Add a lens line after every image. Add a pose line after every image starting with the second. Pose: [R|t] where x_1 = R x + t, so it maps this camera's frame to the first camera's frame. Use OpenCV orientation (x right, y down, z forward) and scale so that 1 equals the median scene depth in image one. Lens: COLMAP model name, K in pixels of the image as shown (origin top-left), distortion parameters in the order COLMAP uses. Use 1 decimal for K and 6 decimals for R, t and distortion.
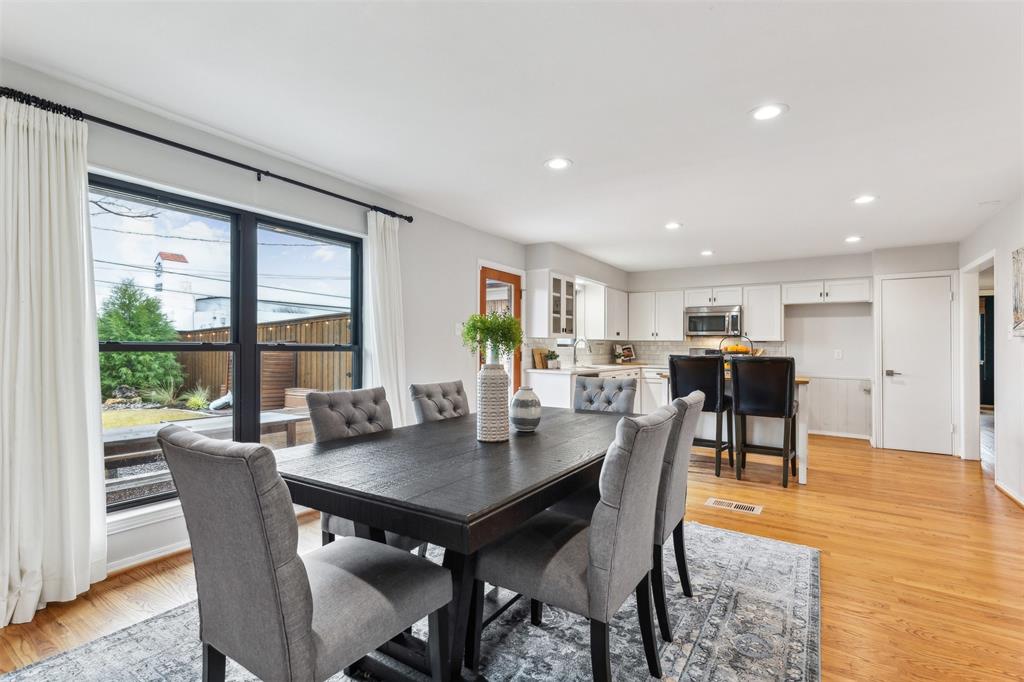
lens RADIAL K [[461.8, 0, 510.7], [0, 461.8, 341.1], [0, 0, 1]] dist [0.003298, -0.001456]
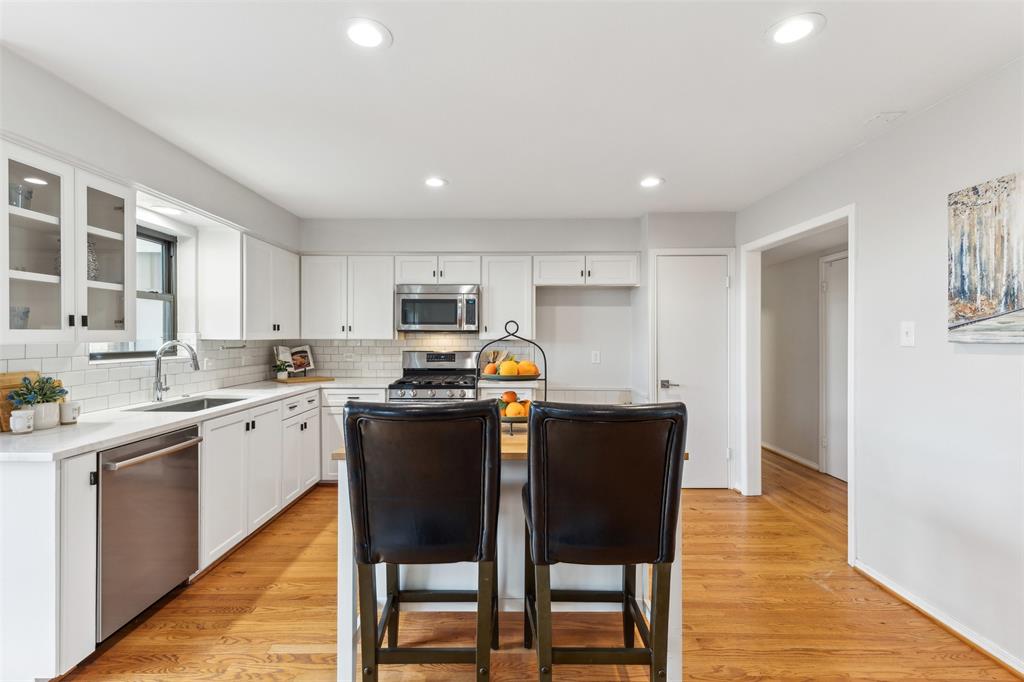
lens RADIAL K [[461.8, 0, 498.2], [0, 461.8, 340.4], [0, 0, 1]] dist [0.003298, -0.001456]
pose [[0.832512, -0.013573, 0.553841, 0.172483], [0.001180, 0.999741, 0.022727, -0.014735], [-0.554006, -0.018267, 0.832312, 0.473179]]
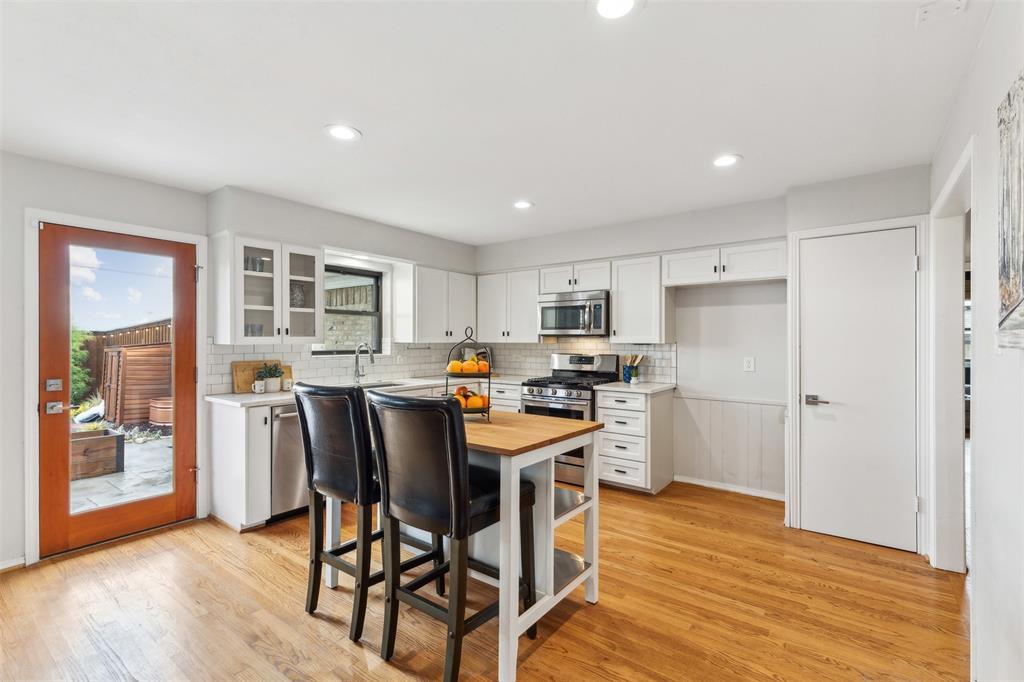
lens RADIAL K [[461.8, 0, 514.2], [0, 461.8, 341.5], [0, 0, 1]] dist [0.003298, -0.001456]
pose [[0.999093, -0.009827, -0.041421, 0.413417], [0.010313, 0.999880, 0.011540, -0.012703], [0.041302, -0.011957, 0.999075, 0.356811]]
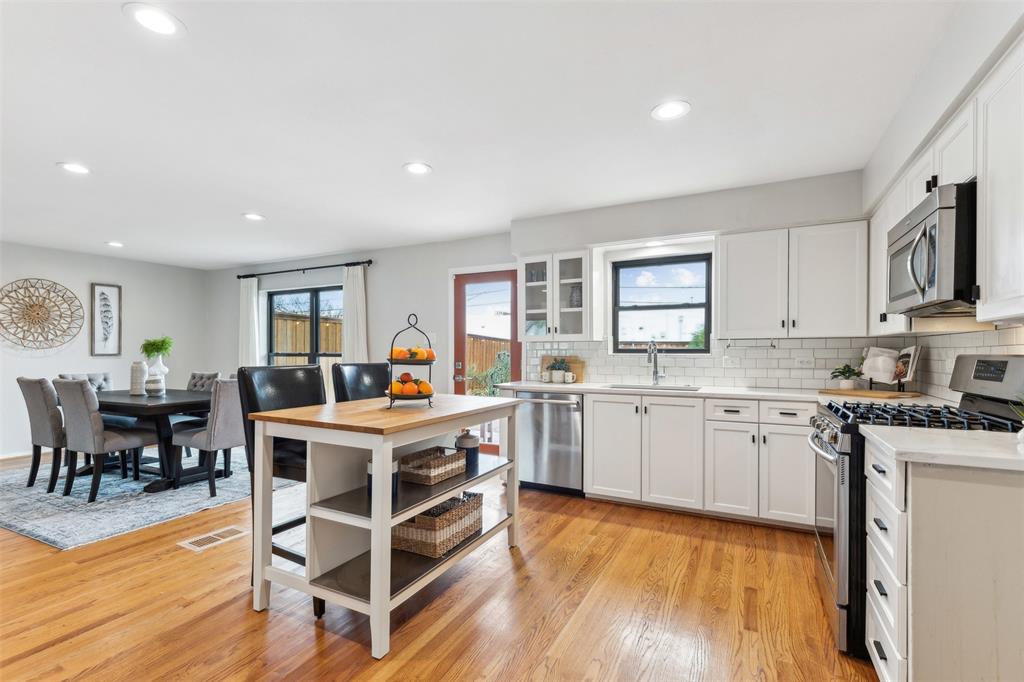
lens RADIAL K [[461.8, 0, 513.2], [0, 461.8, 361.6], [0, 0, 1]] dist [0.003298, -0.001456]
pose [[0.132408, 0.010137, -0.991144, 0.748286], [0.012348, 0.999853, 0.011875, 0.014711], [0.991118, -0.013811, 0.132263, 0.769450]]
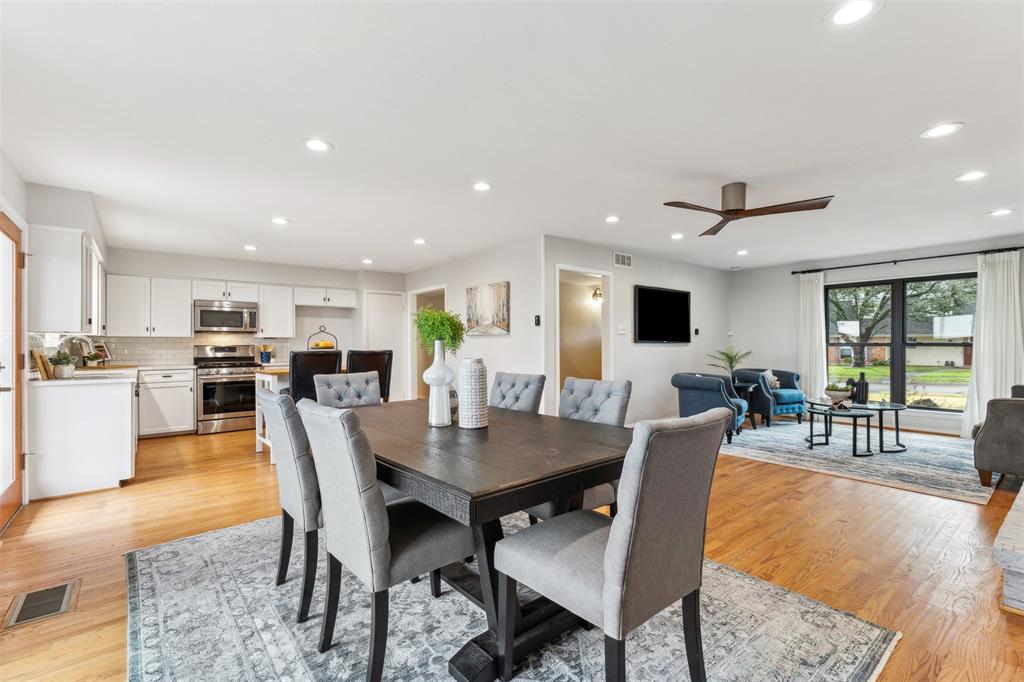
lens RADIAL K [[461.8, 0, 510.7], [0, 461.8, 337.9], [0, 0, 1]] dist [0.003298, -0.001456]
pose [[0.292771, 0.001788, 0.956181, -0.331572], [-0.002516, 0.999996, -0.001100, 0.000556], [-0.956179, -0.002084, 0.292774, 0.174489]]
